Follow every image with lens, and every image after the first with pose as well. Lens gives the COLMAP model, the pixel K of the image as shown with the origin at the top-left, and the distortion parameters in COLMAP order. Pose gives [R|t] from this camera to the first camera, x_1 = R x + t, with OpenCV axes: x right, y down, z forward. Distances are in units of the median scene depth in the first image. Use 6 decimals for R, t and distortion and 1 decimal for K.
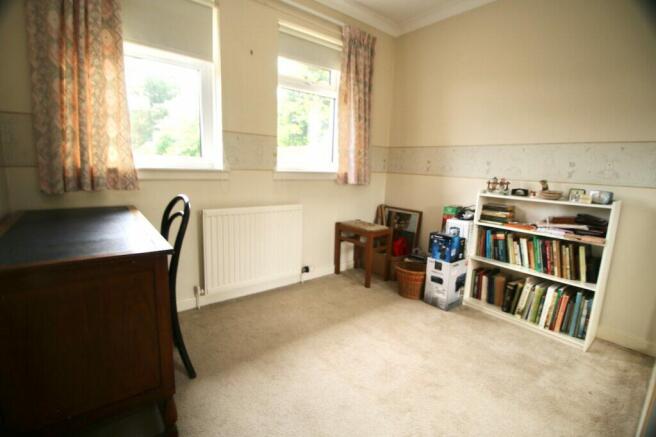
lens RADIAL K [[301.0, 0, 324.9], [0, 301.0, 216.1], [0, 0, 1]] dist [0.000372, -0.013635]
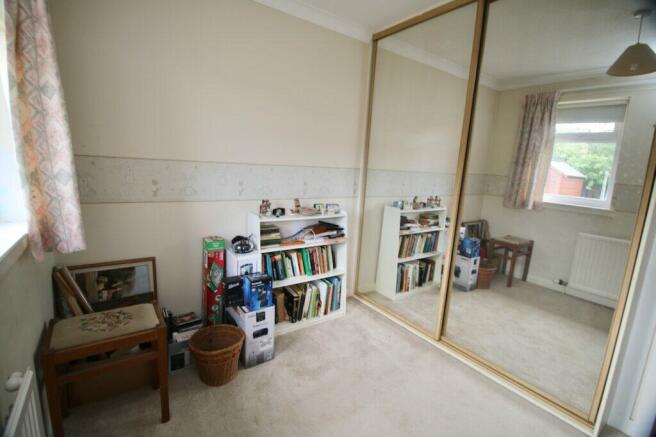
lens RADIAL K [[301.0, 0, 324.9], [0, 301.0, 216.1], [0, 0, 1]] dist [0.000372, -0.013635]
pose [[0.054264, -0.199687, 0.978356, -0.369485], [0.112736, 0.974760, 0.192700, -0.244523], [-0.992142, 0.099839, 0.075406, 0.750235]]
